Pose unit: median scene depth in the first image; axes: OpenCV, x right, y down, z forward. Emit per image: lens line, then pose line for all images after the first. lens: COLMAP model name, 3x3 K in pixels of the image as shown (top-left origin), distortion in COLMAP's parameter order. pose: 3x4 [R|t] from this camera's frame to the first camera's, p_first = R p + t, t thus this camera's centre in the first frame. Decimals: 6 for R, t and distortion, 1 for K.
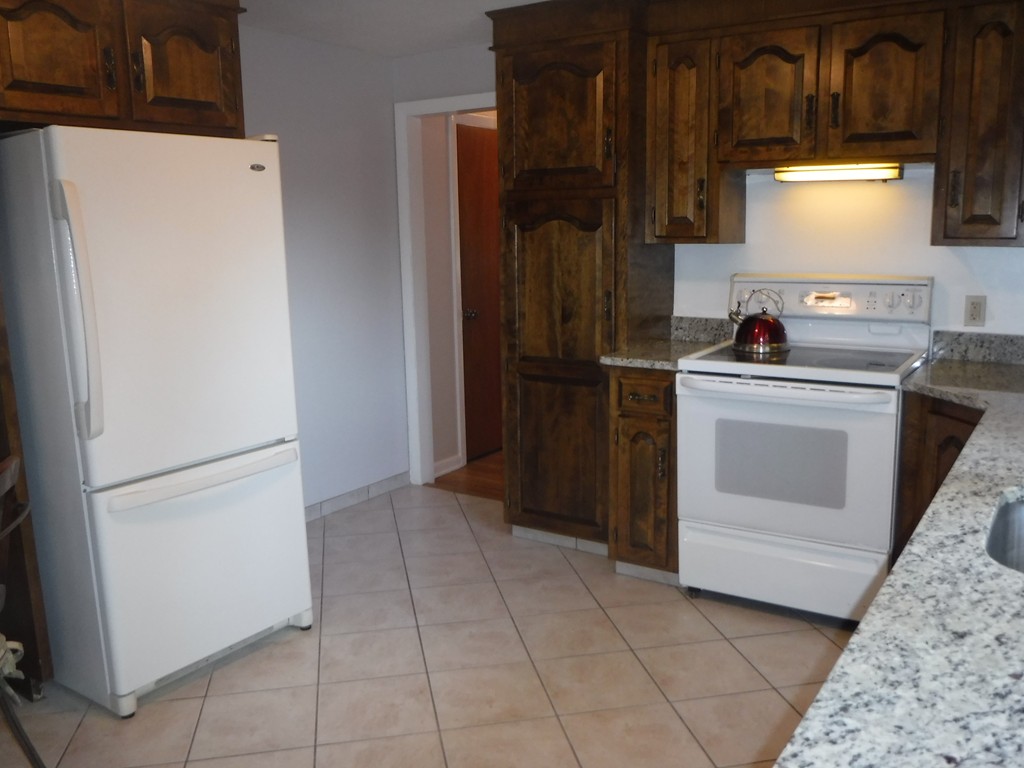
lens RADIAL K [[853.2, 0, 516.2], [0, 853.2, 384.9], [0, 0, 1]] dist [-0.073250, 0.033987]
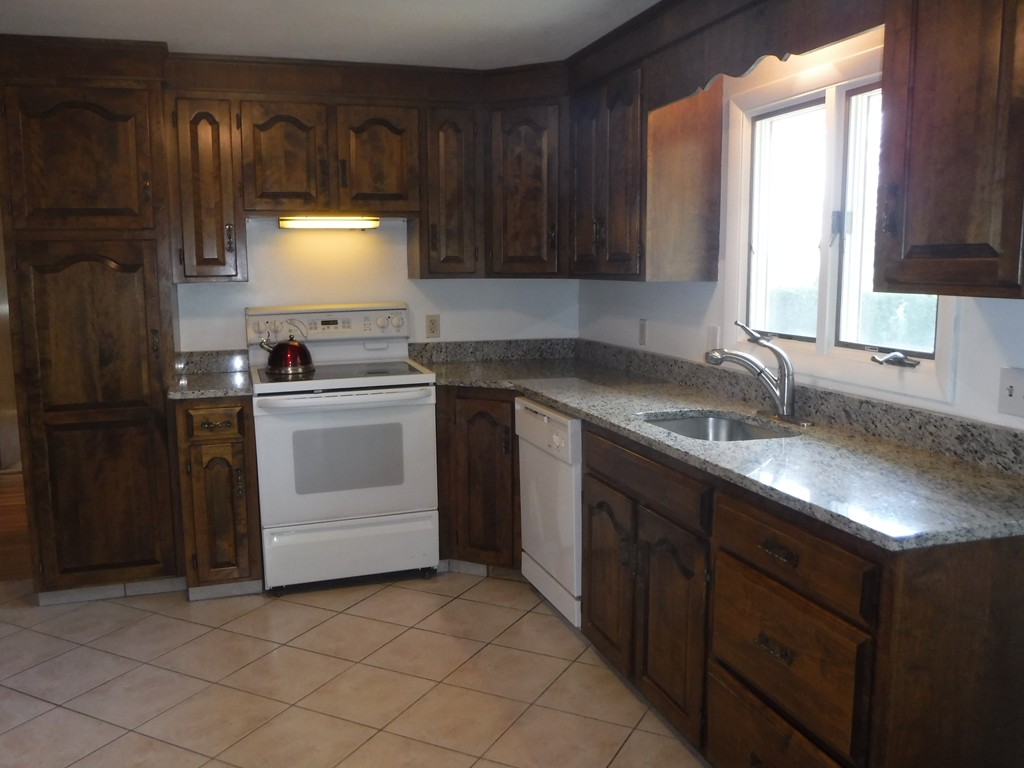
lens RADIAL K [[853.2, 0, 516.2], [0, 853.2, 384.9], [0, 0, 1]] dist [-0.073250, 0.033987]
pose [[0.624430, -0.105384, 0.773939, -0.427370], [0.142330, 0.989619, 0.019918, -0.002484], [-0.768004, 0.097717, 0.632947, 0.028243]]
